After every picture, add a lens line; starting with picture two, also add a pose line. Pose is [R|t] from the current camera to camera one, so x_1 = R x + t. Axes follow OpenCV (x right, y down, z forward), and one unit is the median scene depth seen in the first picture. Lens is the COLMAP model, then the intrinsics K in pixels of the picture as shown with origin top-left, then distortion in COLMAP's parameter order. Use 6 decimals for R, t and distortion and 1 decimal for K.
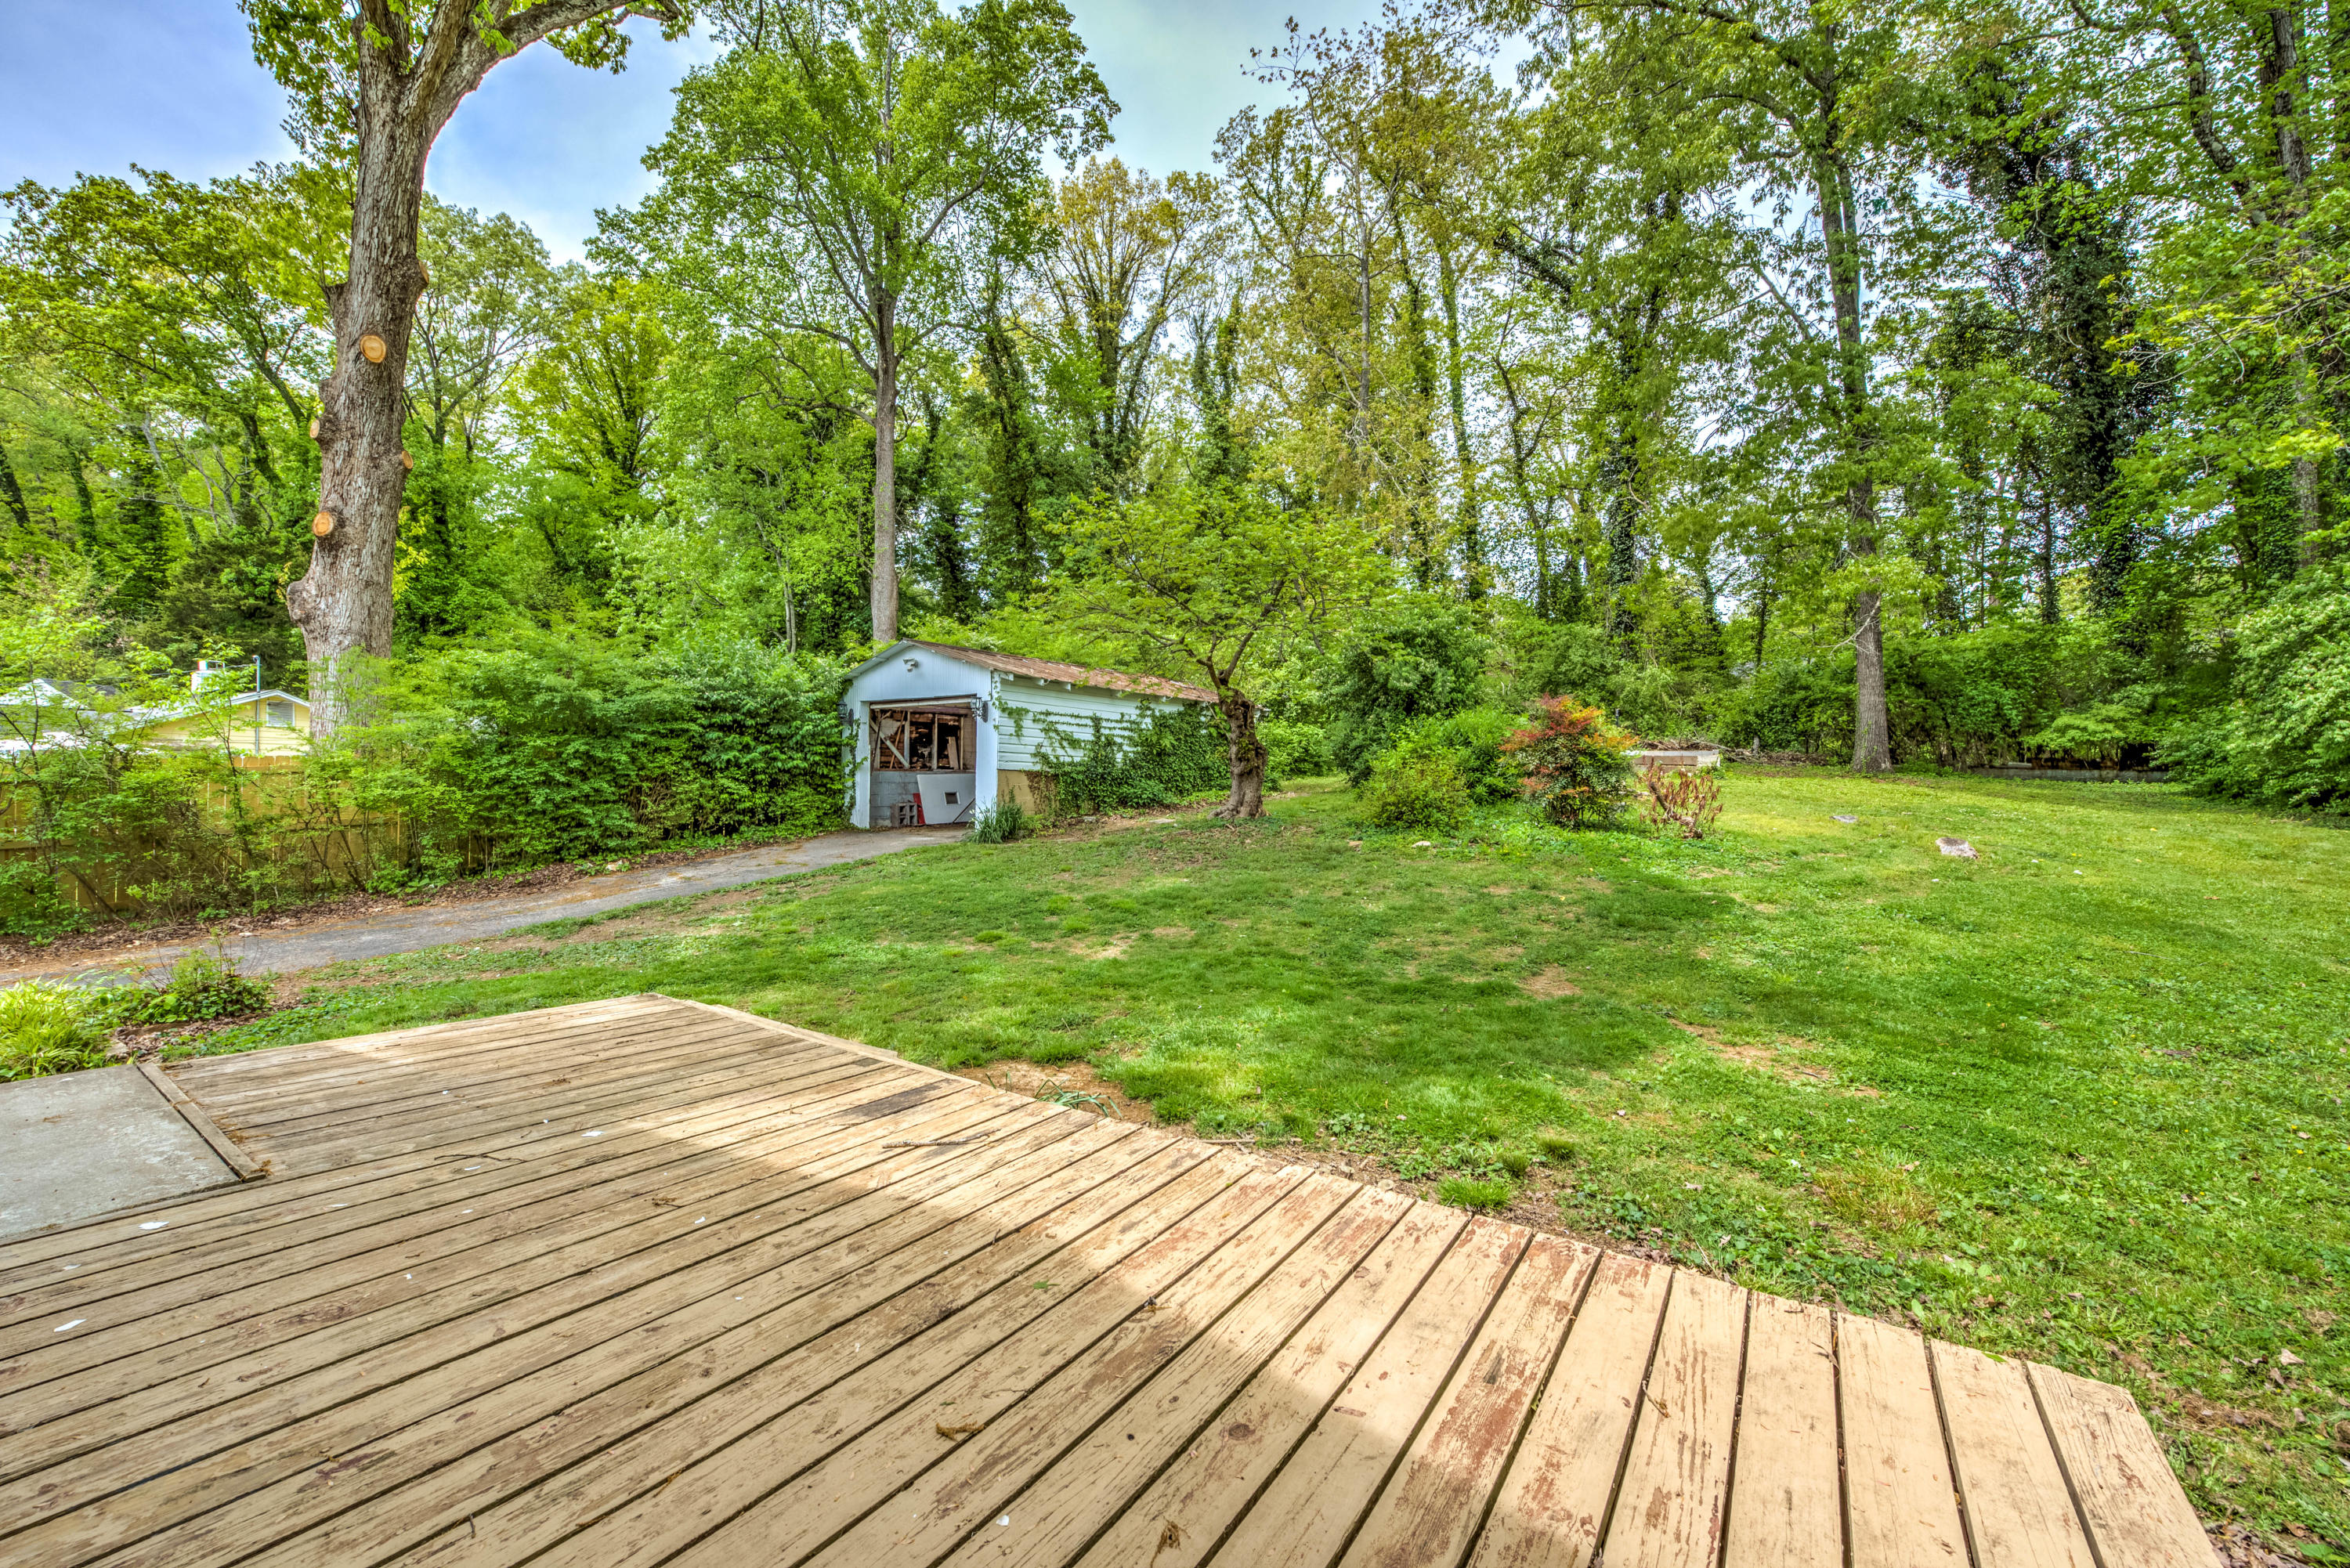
lens RADIAL K [[924.9, 0, 1176.7], [0, 924.9, 789.1], [0, 0, 1]] dist [0.000925, -0.000410]
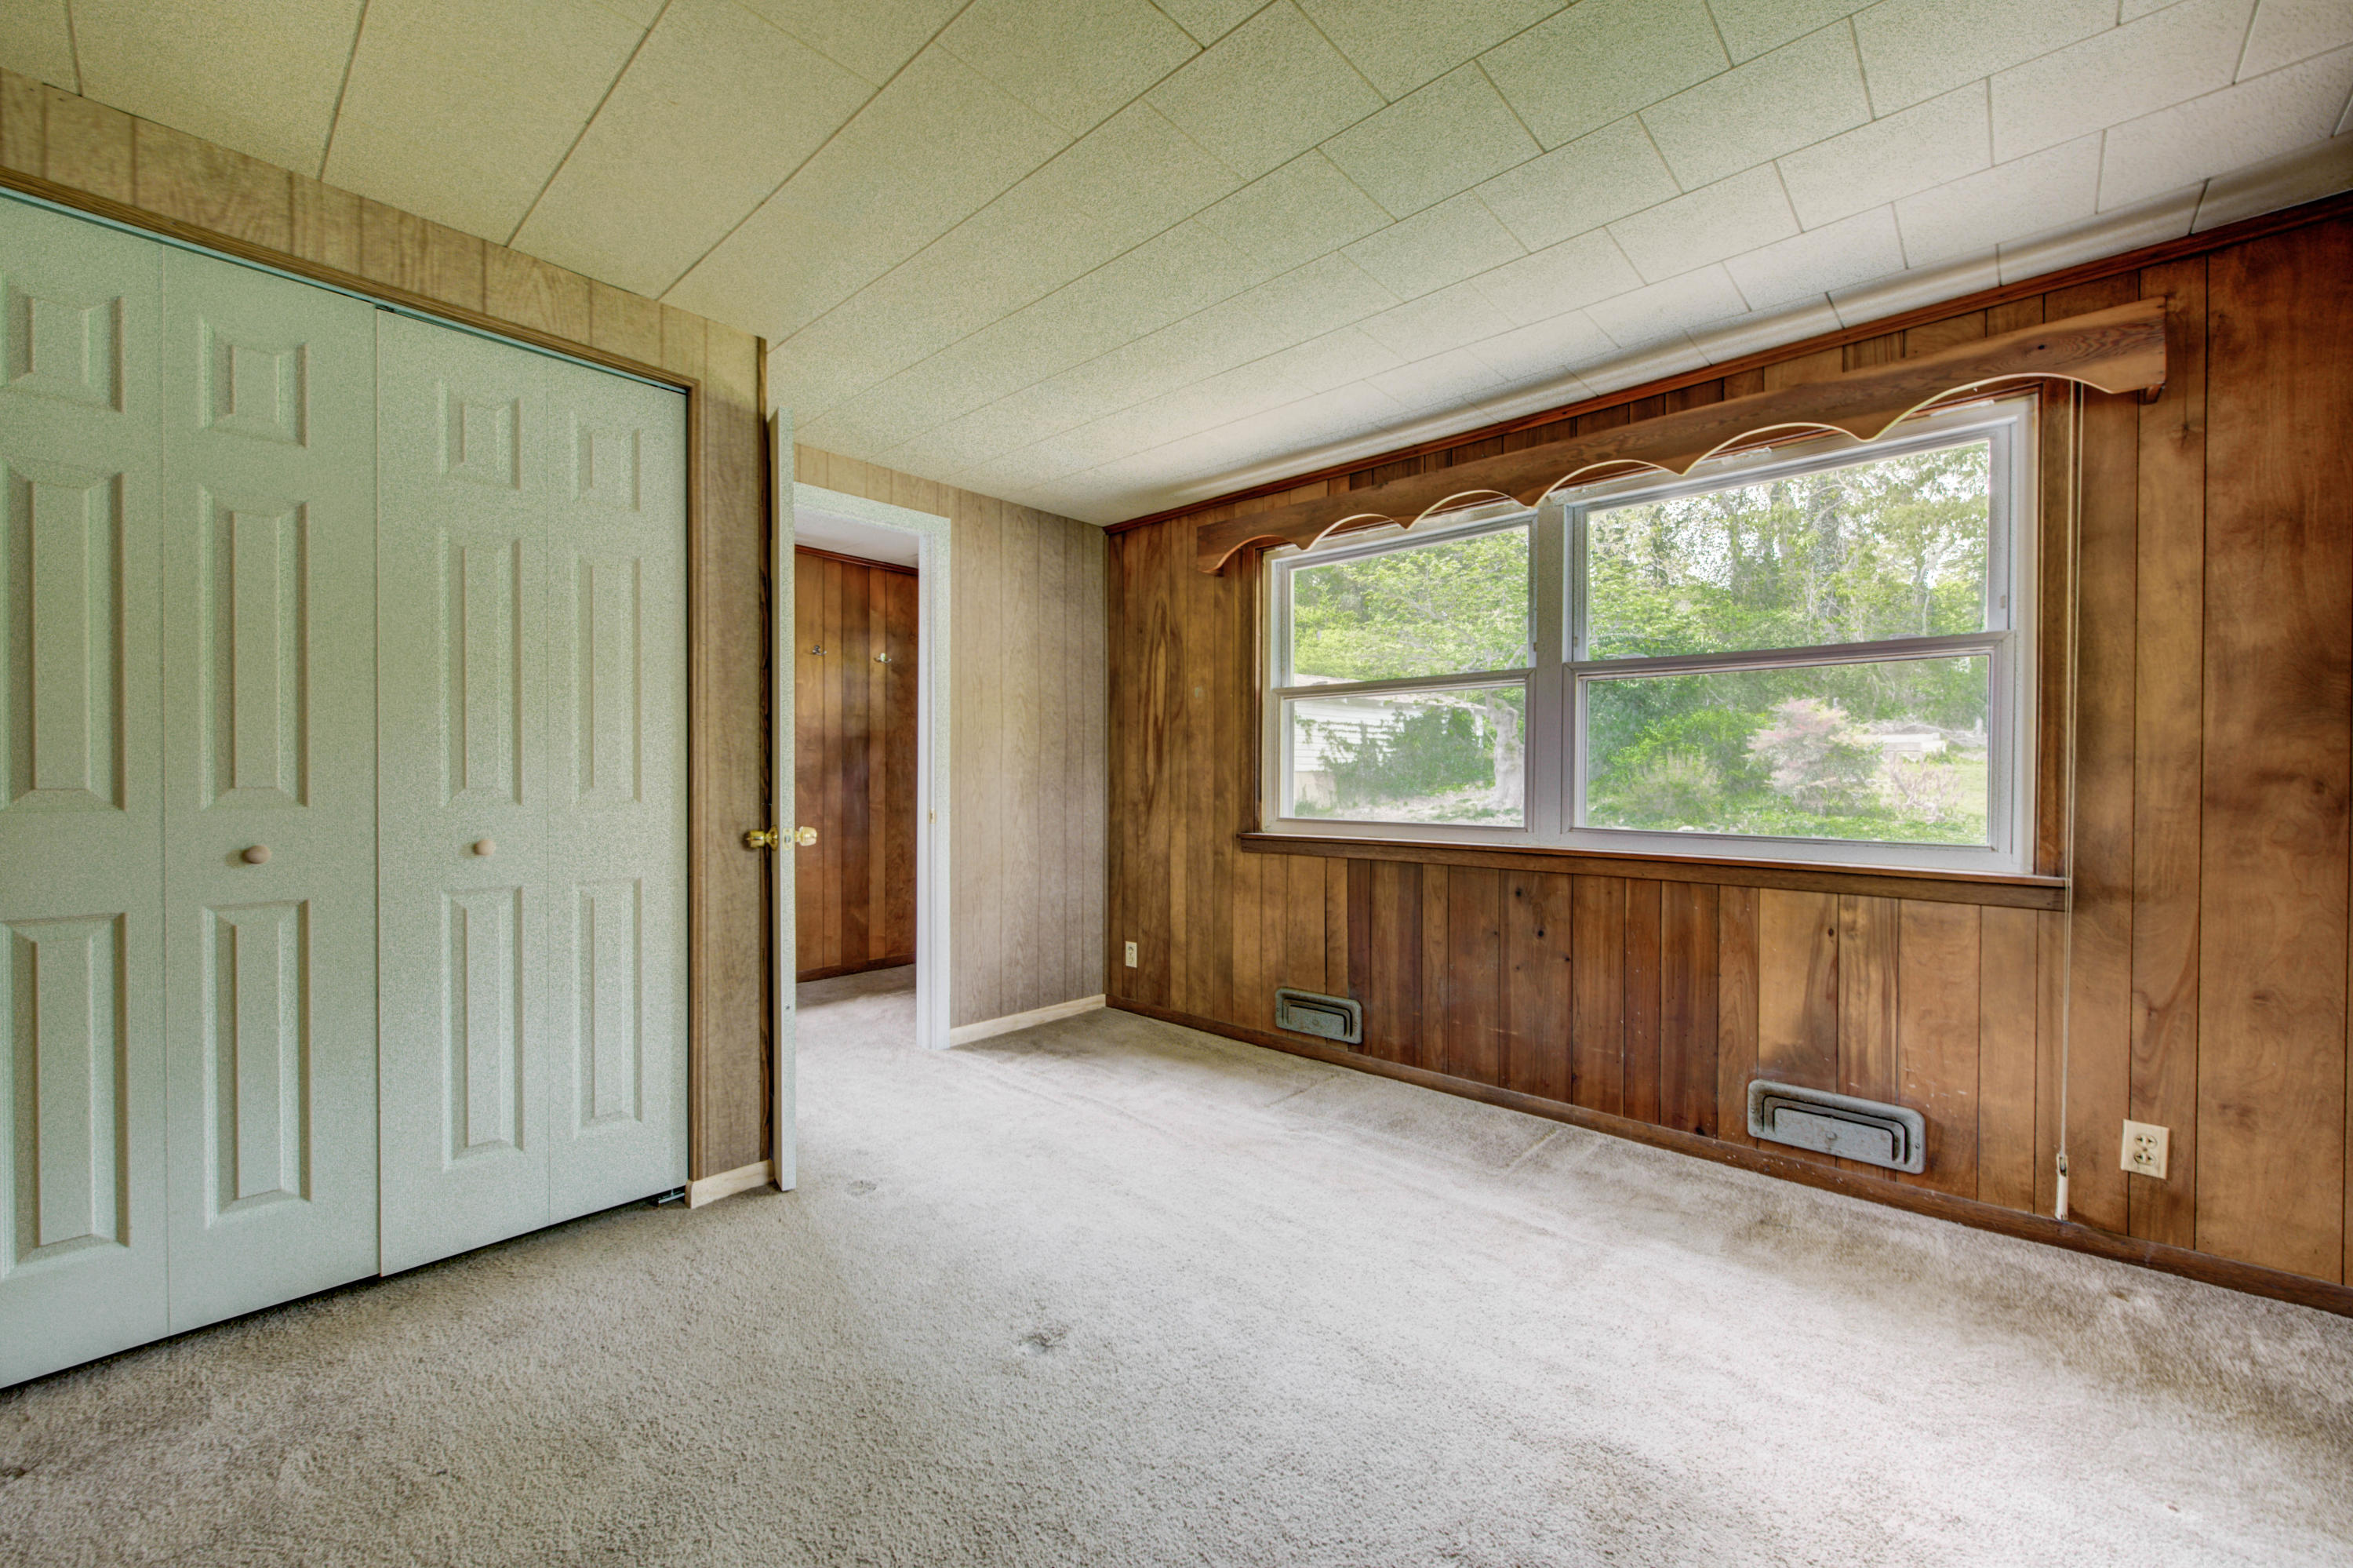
lens RADIAL K [[926.1, 0, 1174.1], [0, 926.1, 789.9], [0, 0, 1]] dist [0.000925, -0.000410]
pose [[0.989034, -0.015275, -0.146895, -0.154990], [0.017223, 0.999780, 0.012001, -0.012290], [0.146680, -0.014400, 0.989079, -0.204680]]
